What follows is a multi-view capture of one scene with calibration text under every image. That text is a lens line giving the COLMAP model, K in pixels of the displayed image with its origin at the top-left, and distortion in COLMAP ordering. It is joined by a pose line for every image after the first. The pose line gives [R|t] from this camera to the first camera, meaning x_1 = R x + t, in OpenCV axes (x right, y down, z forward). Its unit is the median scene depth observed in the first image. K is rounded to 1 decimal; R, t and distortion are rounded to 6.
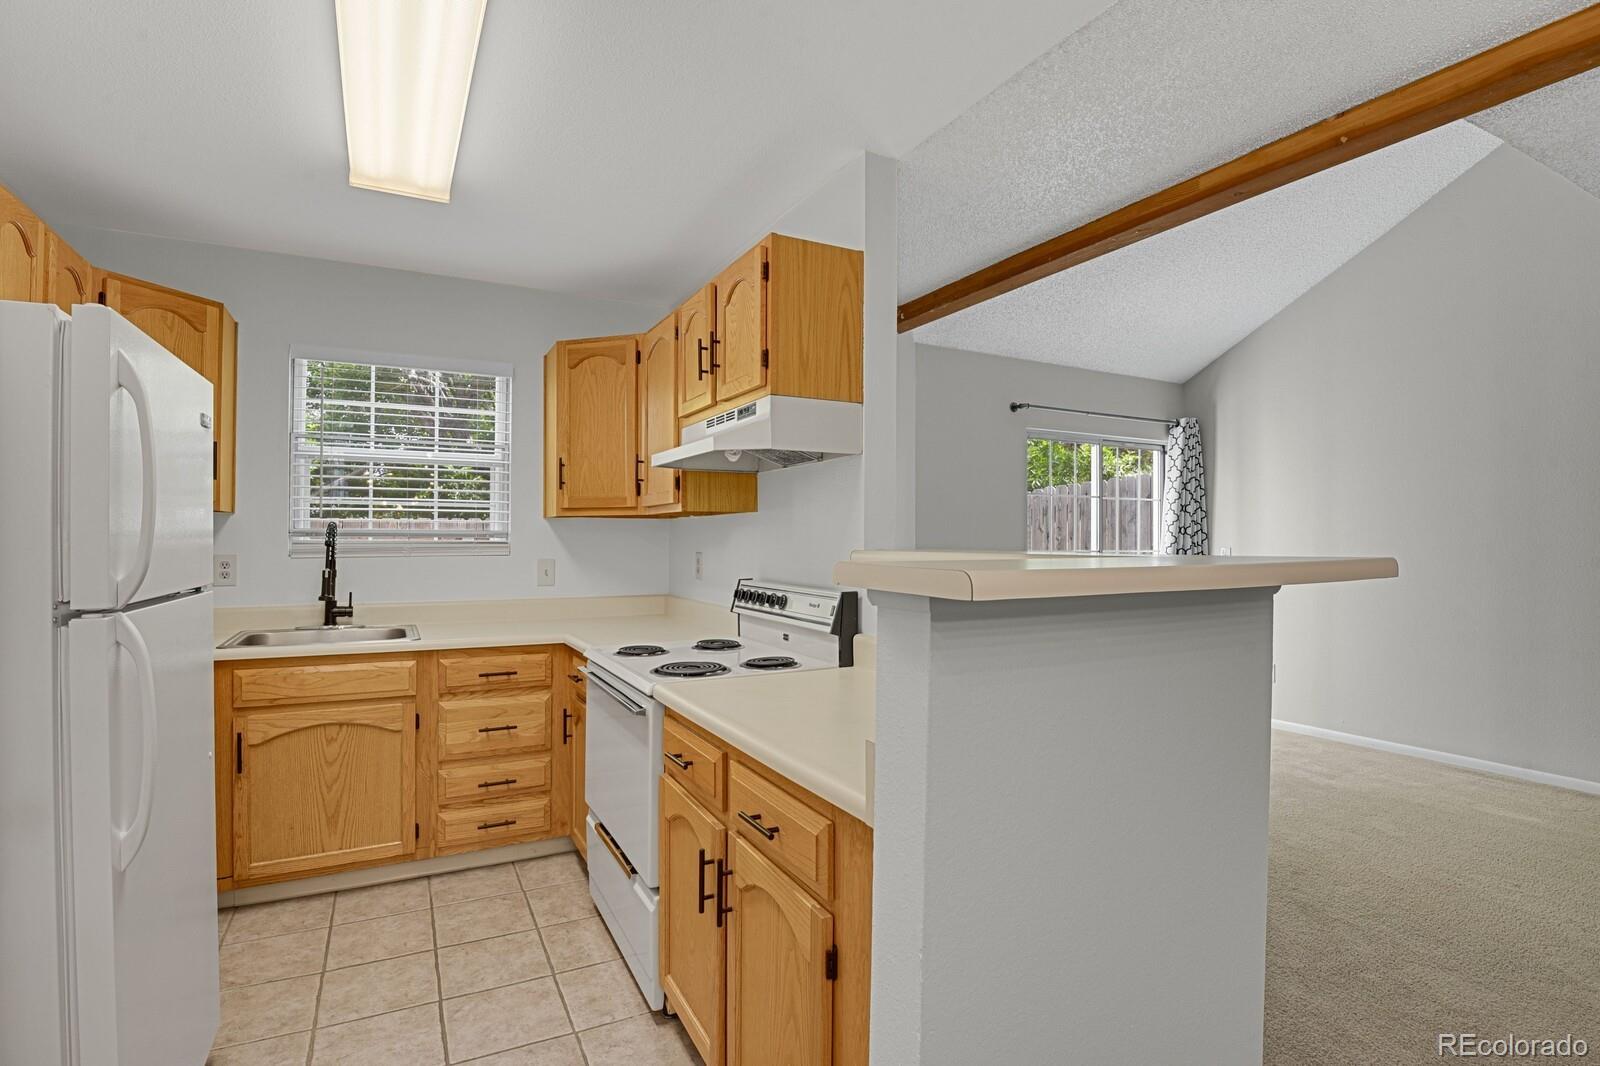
lens RADIAL K [[781.8, 0, 805.9], [0, 781.8, 535.2], [0, 0, 1]] dist [-0.029429, -0.001171]
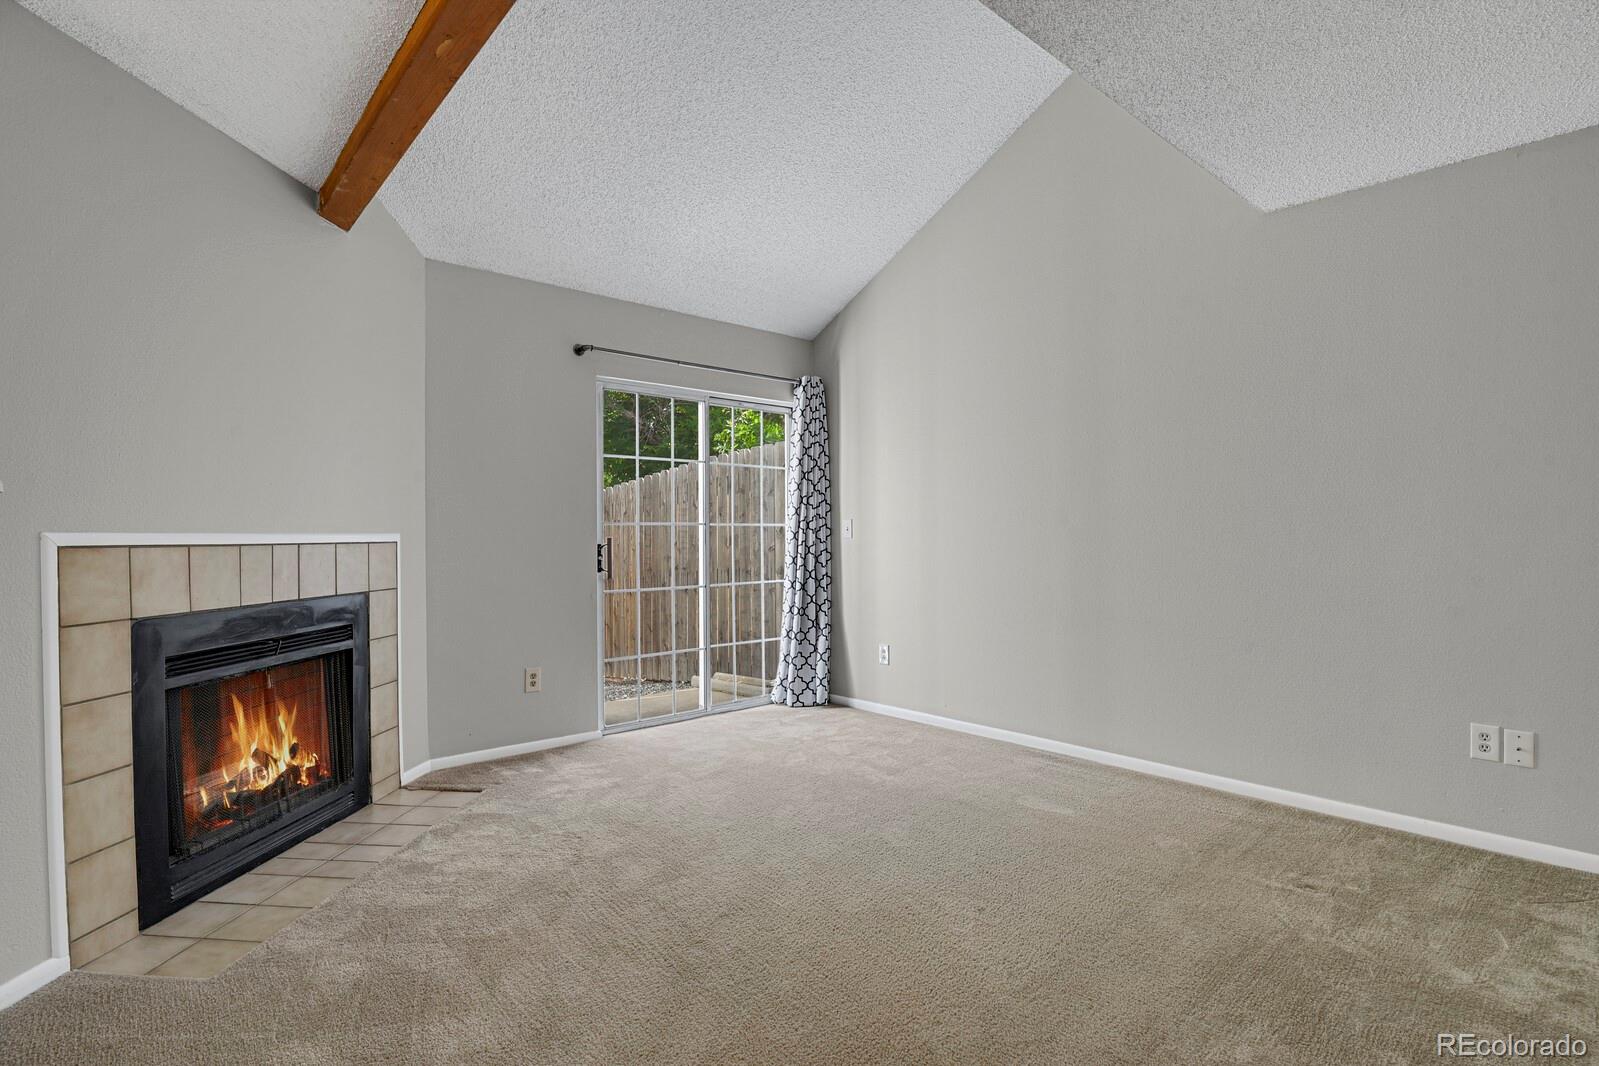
lens RADIAL K [[781.3, 0, 805.4], [0, 781.3, 535.2], [0, 0, 1]] dist [-0.029429, -0.001171]
pose [[0.973057, -0.008845, 0.230395, 0.553771], [0.007589, 0.999951, 0.006338, 0.056212], [-0.230439, -0.004419, 0.973077, 0.233752]]
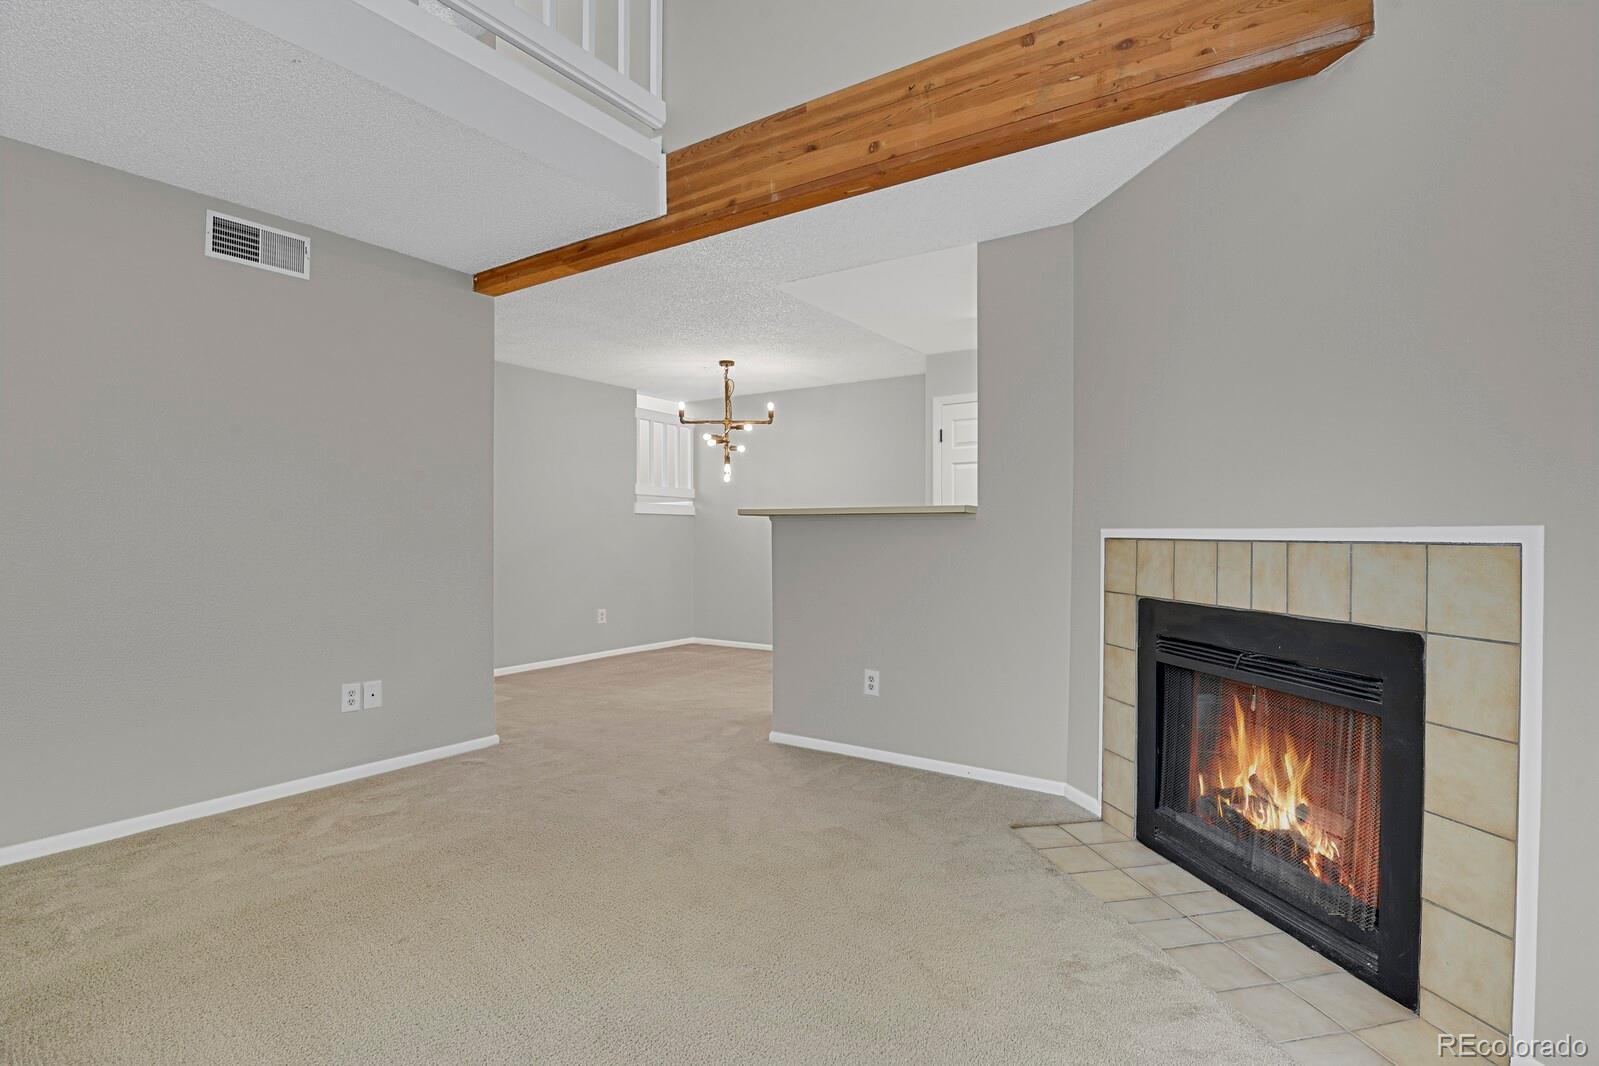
lens RADIAL K [[781.3, 0, 805.4], [0, 781.3, 535.2], [0, 0, 1]] dist [-0.029429, -0.001171]
pose [[-0.880147, -0.002719, -0.474694, 0.923714], [-0.001595, 0.999995, -0.002771, 0.065221], [0.474699, -0.001682, -0.880146, 1.794736]]
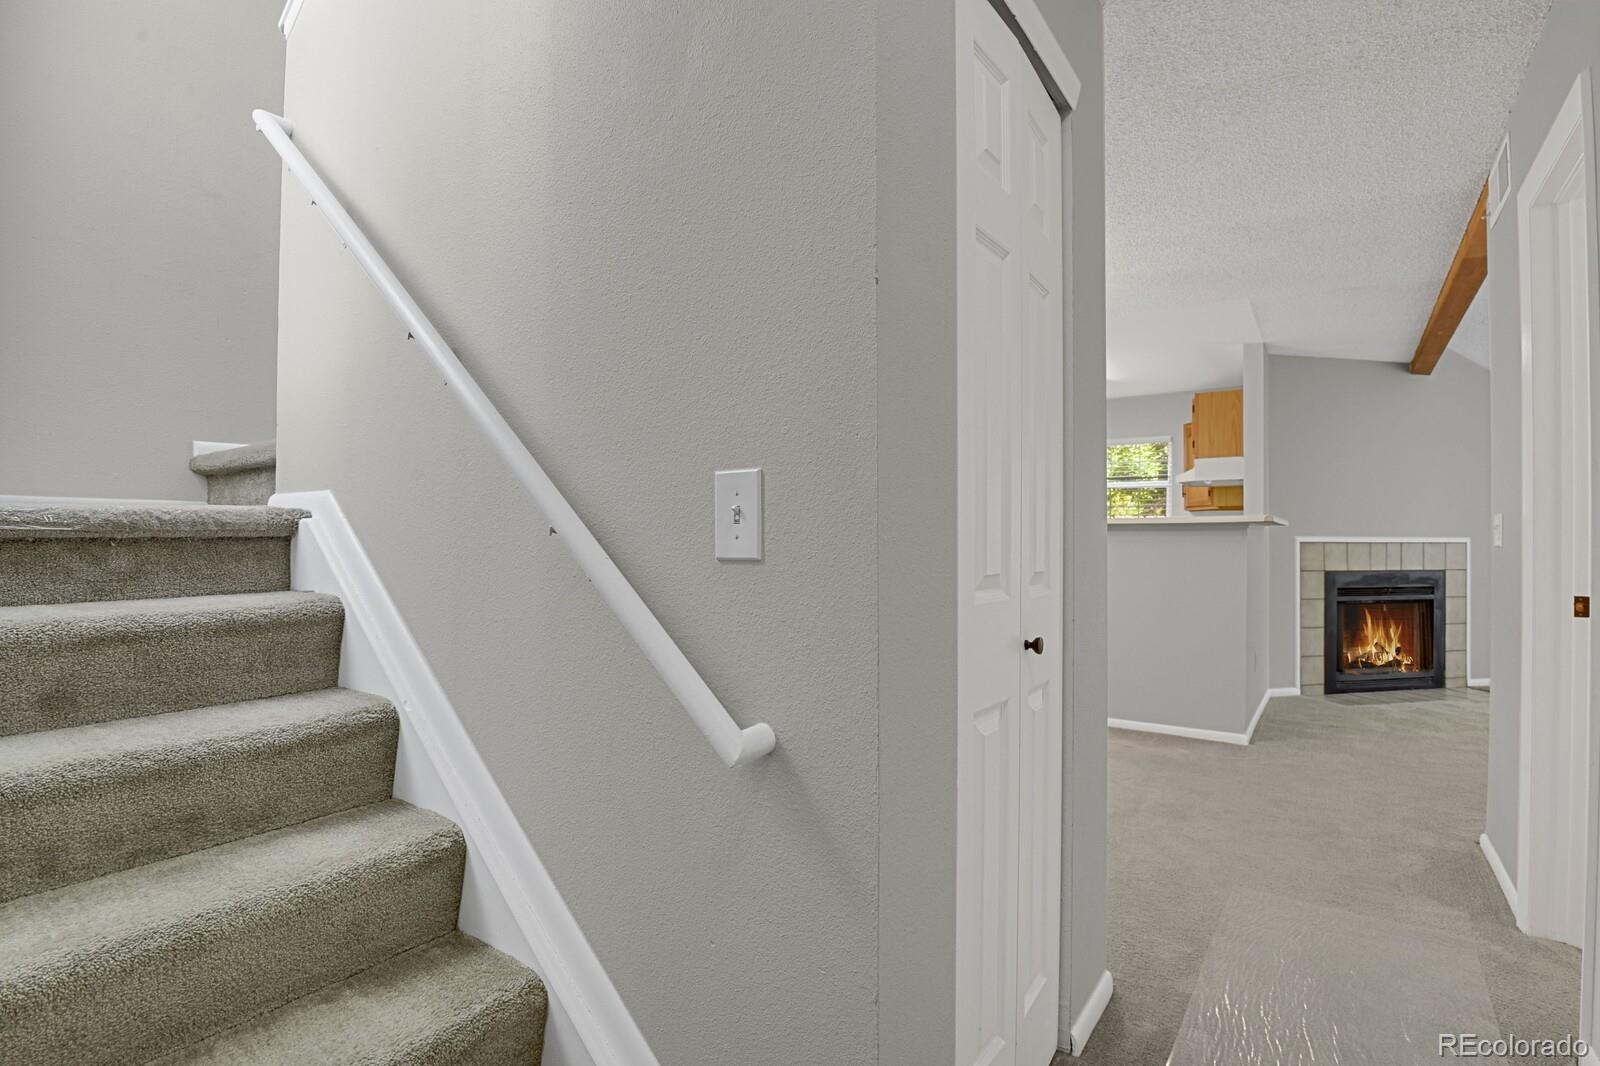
lens RADIAL K [[781.8, 0, 805.9], [0, 781.8, 535.2], [0, 0, 1]] dist [-0.029429, -0.001171]
pose [[0.462363, -0.006687, -0.886666, 1.204650], [0.003510, 0.999978, -0.005711, 0.055067], [0.886684, -0.000472, 0.462376, -0.949840]]
